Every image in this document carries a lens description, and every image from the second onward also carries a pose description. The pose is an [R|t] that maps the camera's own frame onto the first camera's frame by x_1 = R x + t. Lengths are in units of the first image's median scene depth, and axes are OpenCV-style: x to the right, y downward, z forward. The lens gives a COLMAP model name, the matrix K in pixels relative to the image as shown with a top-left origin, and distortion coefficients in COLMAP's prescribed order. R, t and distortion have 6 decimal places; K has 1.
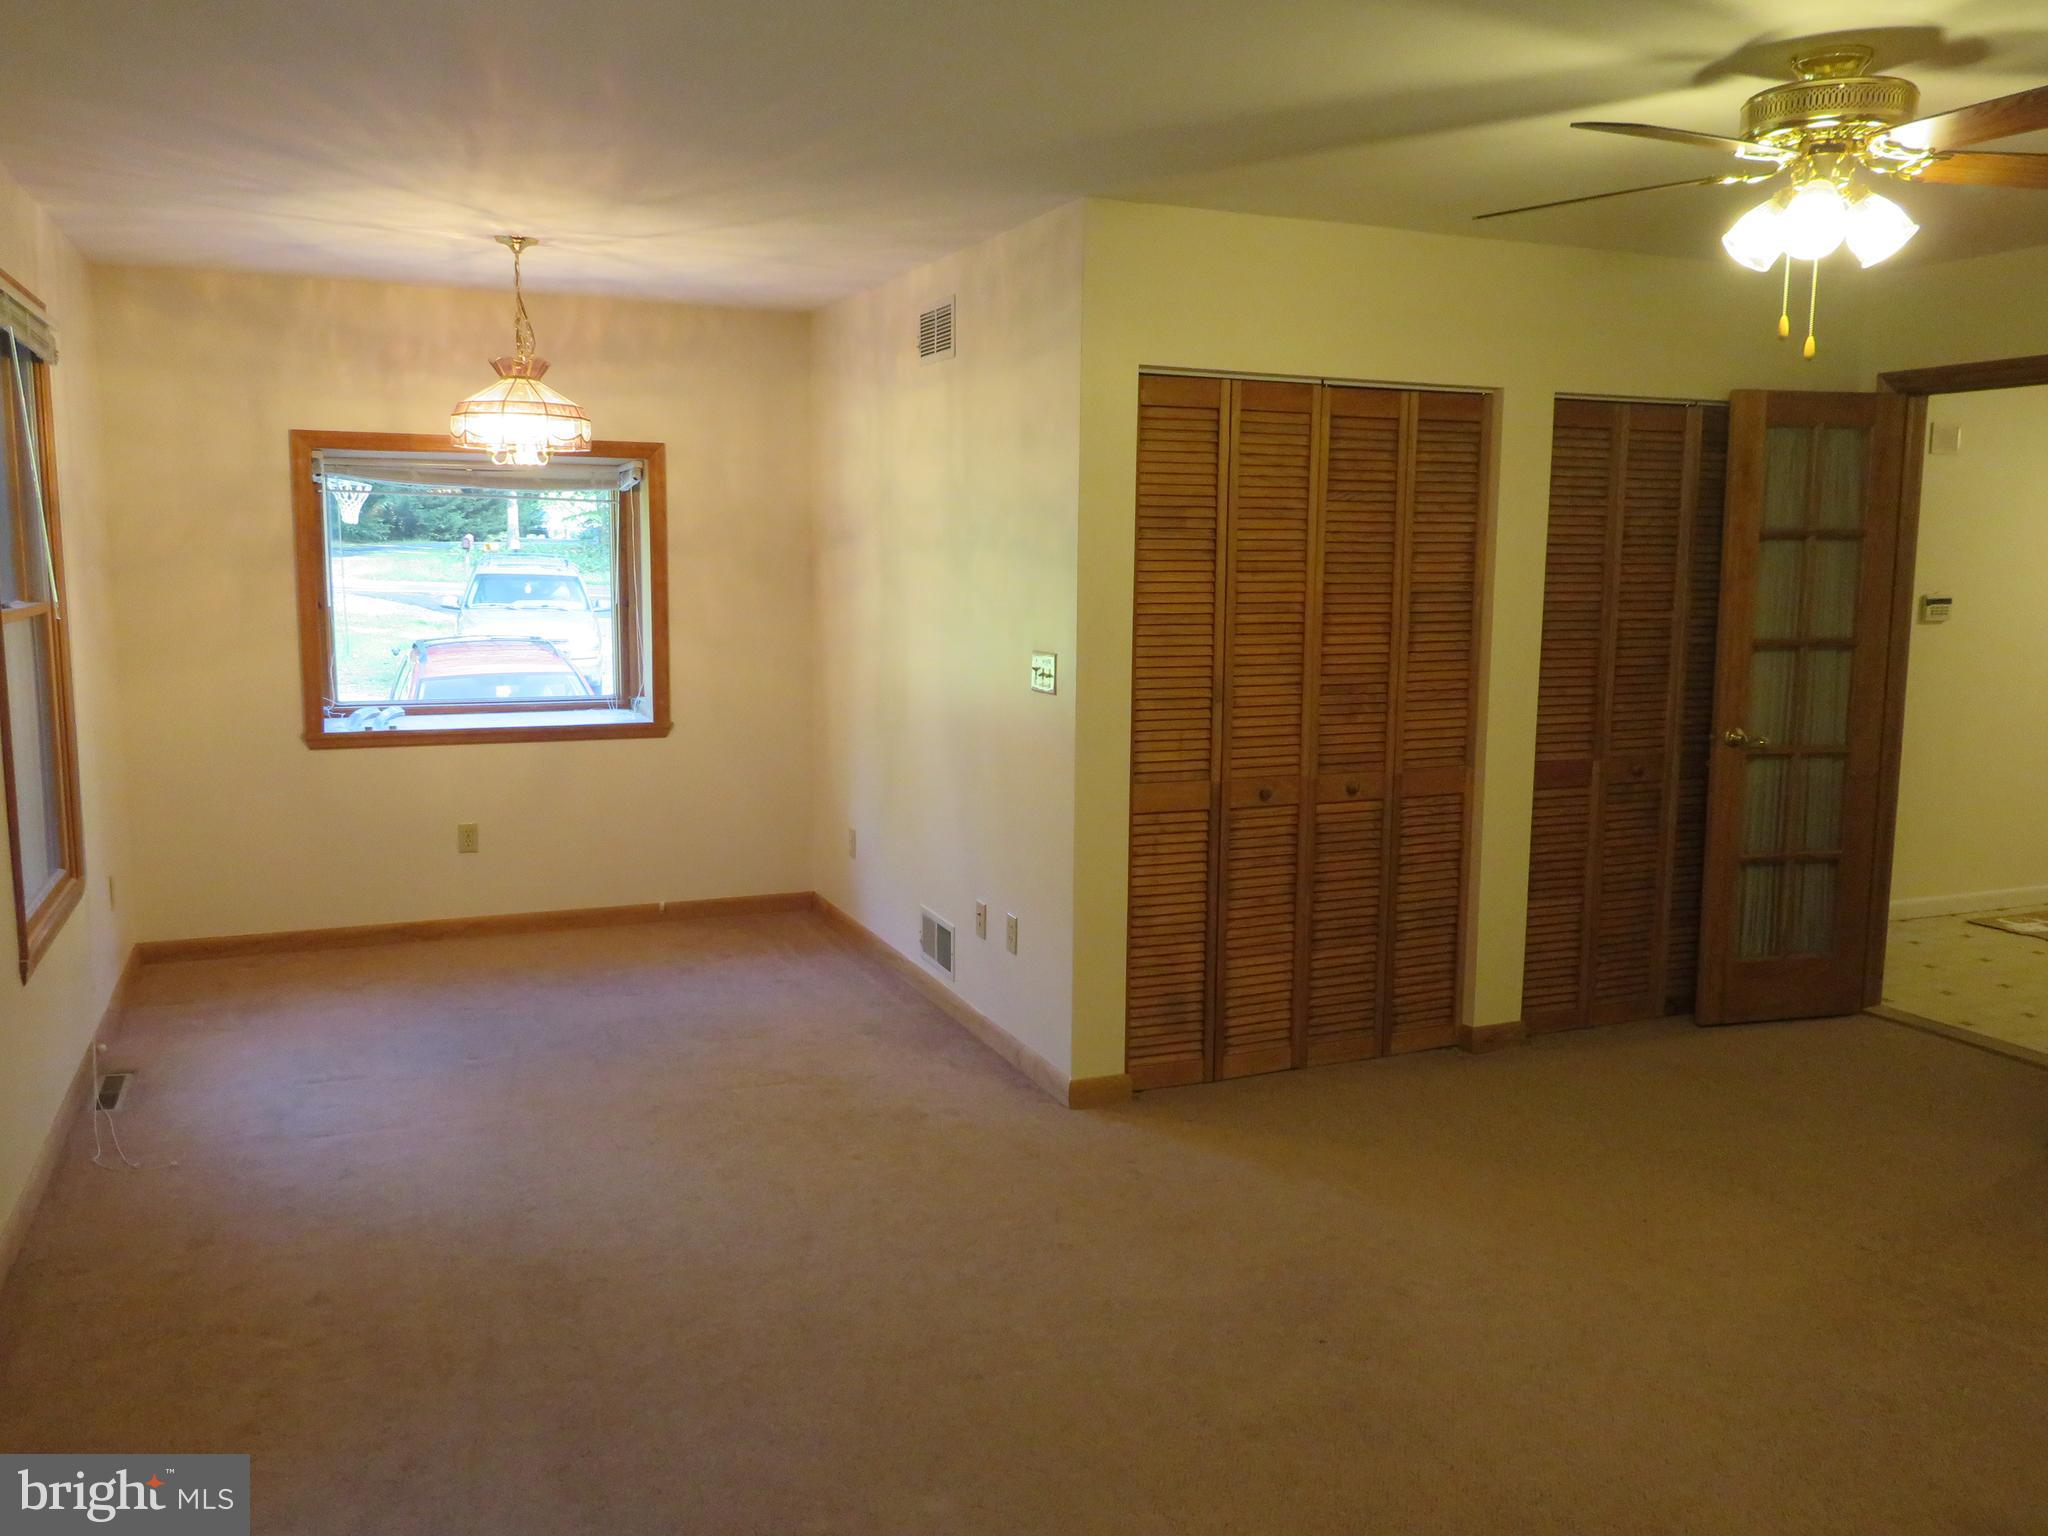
lens RADIAL K [[1631.2, 0, 1022.2], [0, 1631.2, 772.1], [0, 0, 1]] dist [-0.010952, -0.003850]
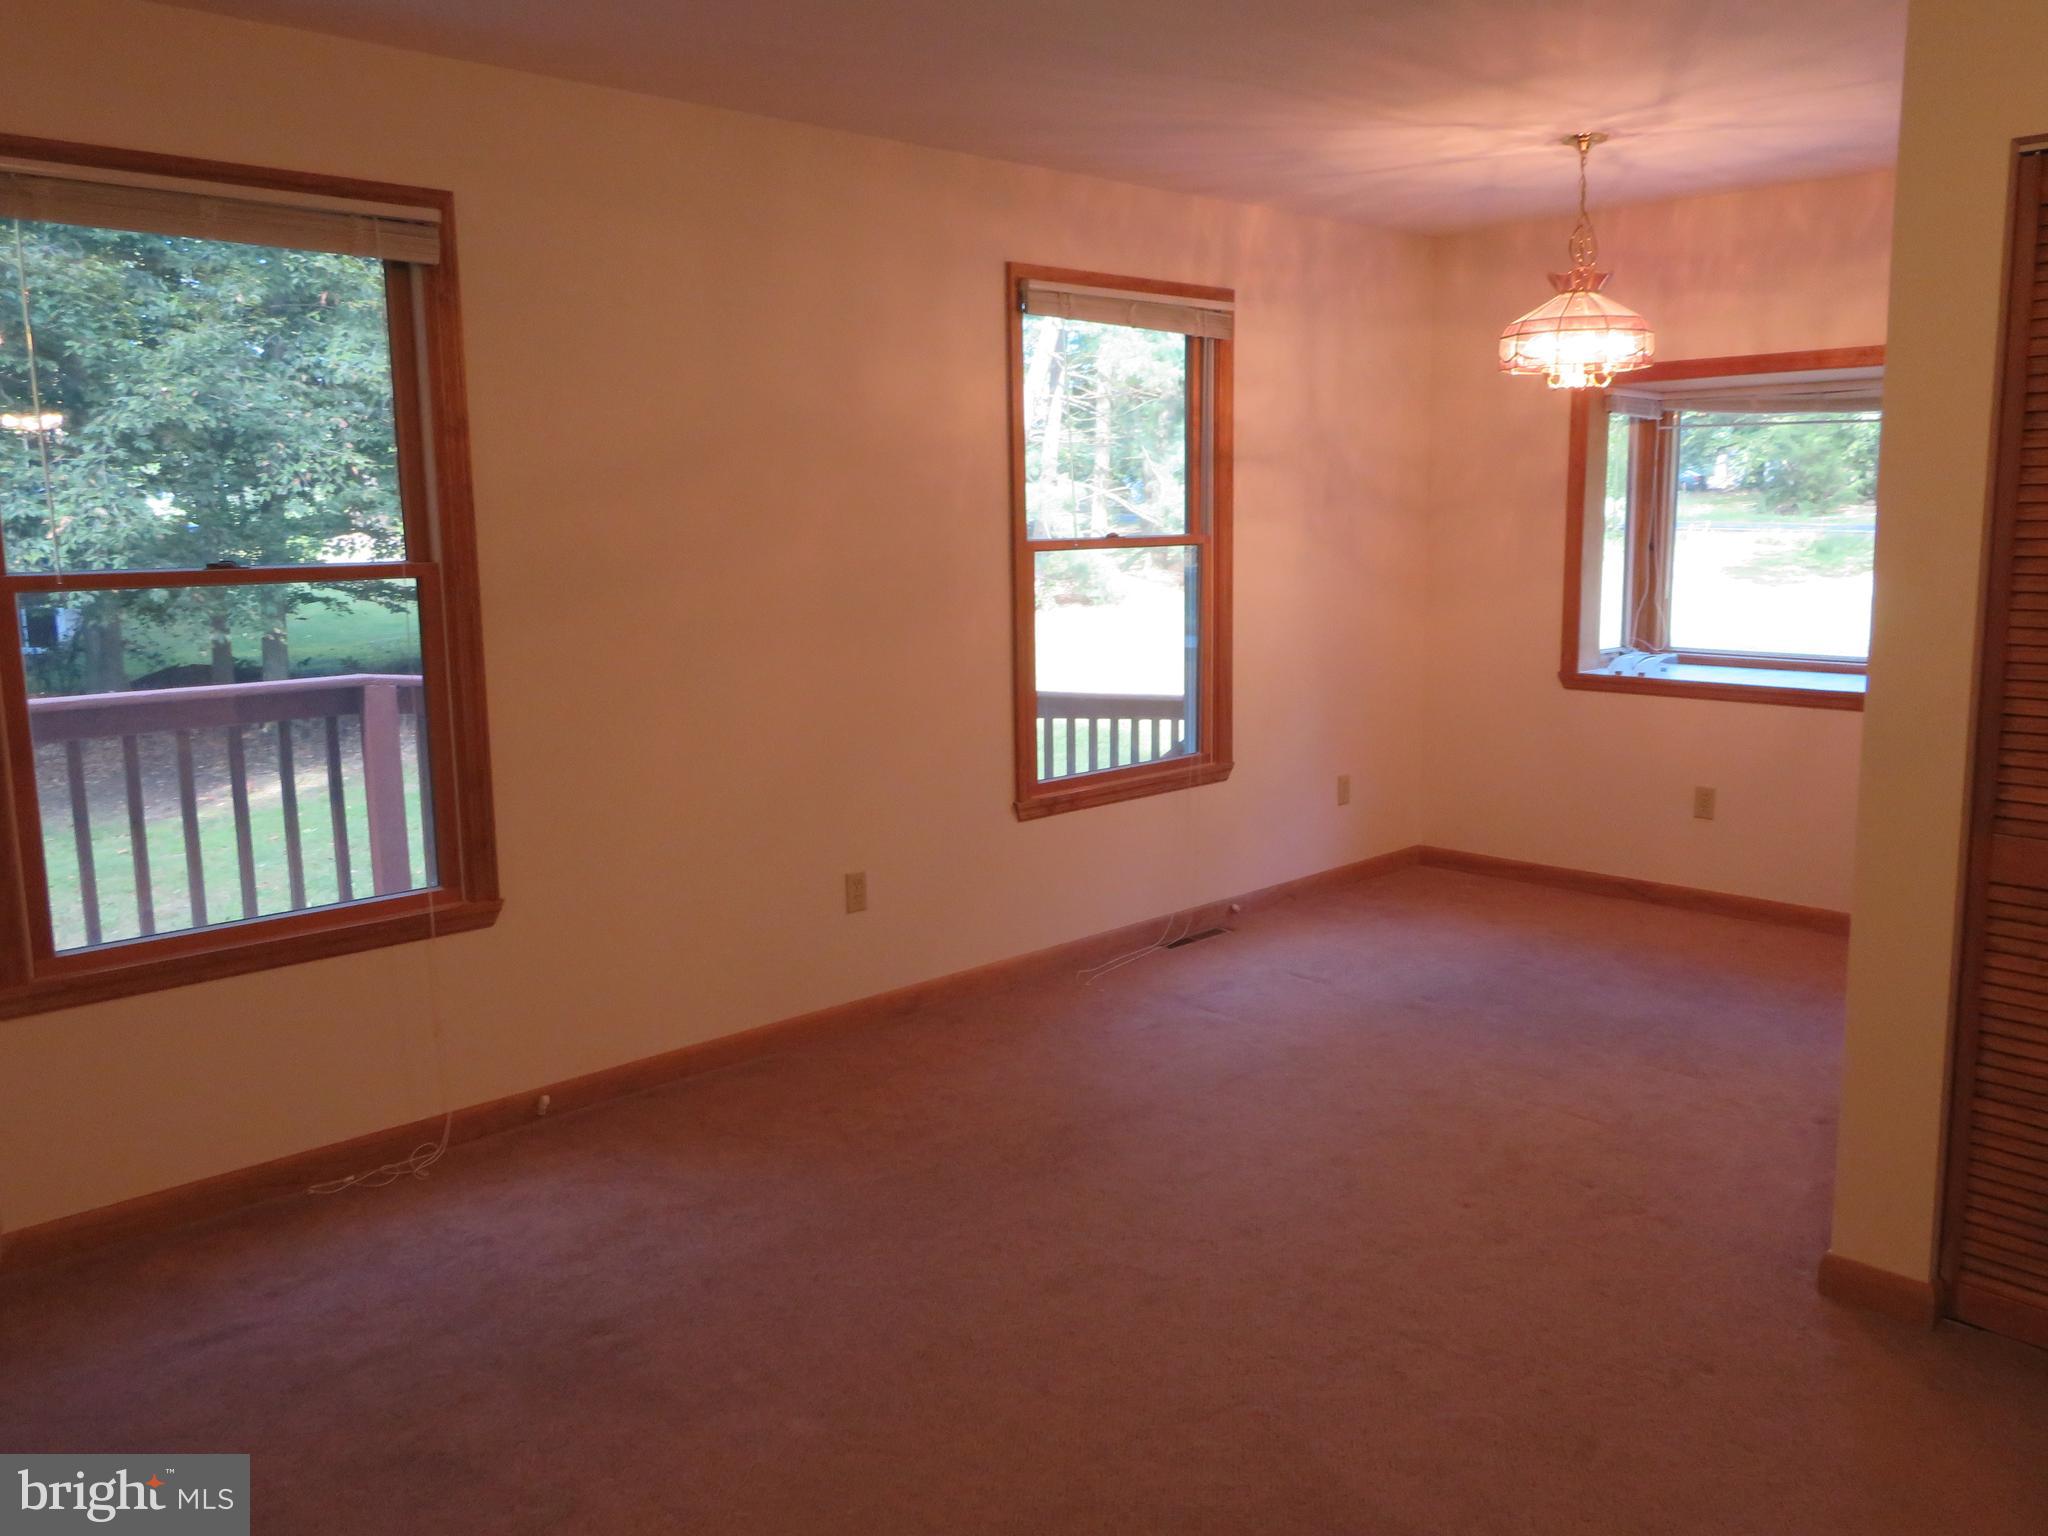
lens RADIAL K [[1631.2, 0, 1023.8], [0, 1631.2, 761.6], [0, 0, 1]] dist [-0.010952, -0.003850]
pose [[0.350234, 0.130975, -0.927460, 0.463330], [-0.115428, 0.988663, 0.096030, -0.032665], [0.929523, 0.073422, 0.361382, 0.398081]]
